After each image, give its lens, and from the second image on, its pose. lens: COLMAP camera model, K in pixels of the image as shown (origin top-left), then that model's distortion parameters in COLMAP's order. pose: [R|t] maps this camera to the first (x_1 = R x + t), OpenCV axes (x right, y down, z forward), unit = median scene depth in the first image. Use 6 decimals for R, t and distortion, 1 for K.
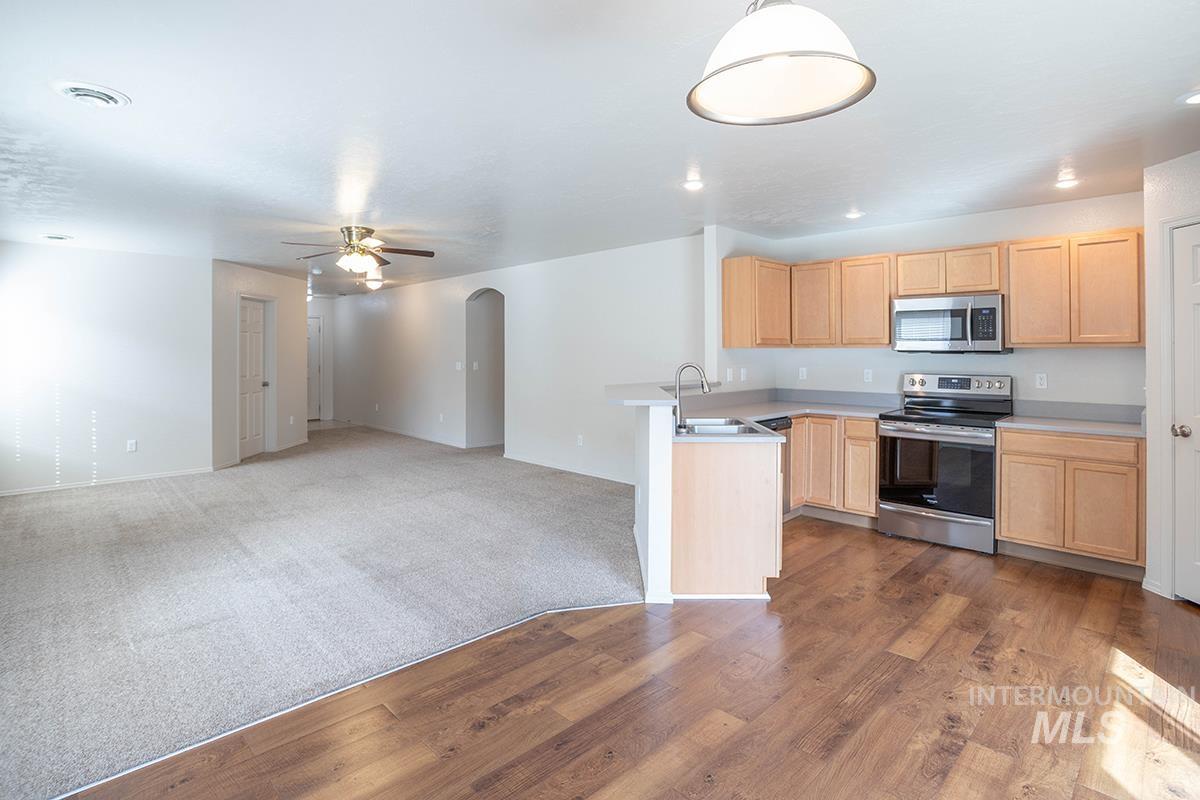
lens RADIAL K [[595.1, 0, 595.2], [0, 595.1, 353.9], [0, 0, 1]] dist [-0.056193, 0.001135]
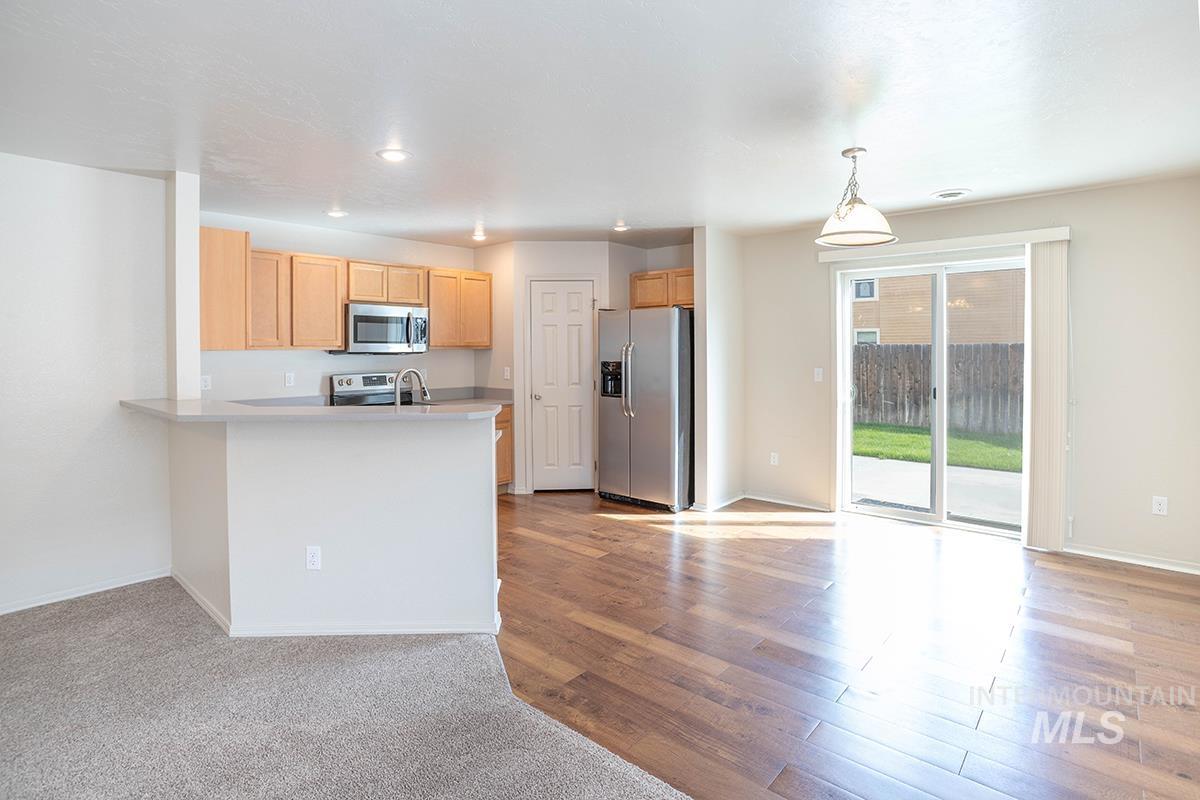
lens RADIAL K [[595.1, 0, 595.2], [0, 595.1, 353.9], [0, 0, 1]] dist [-0.056193, 0.001135]
pose [[-0.060443, -0.007463, 0.998144, -0.847349], [0.010208, 0.999915, 0.008095, -0.011096], [-0.998119, 0.010678, -0.060362, 0.941371]]
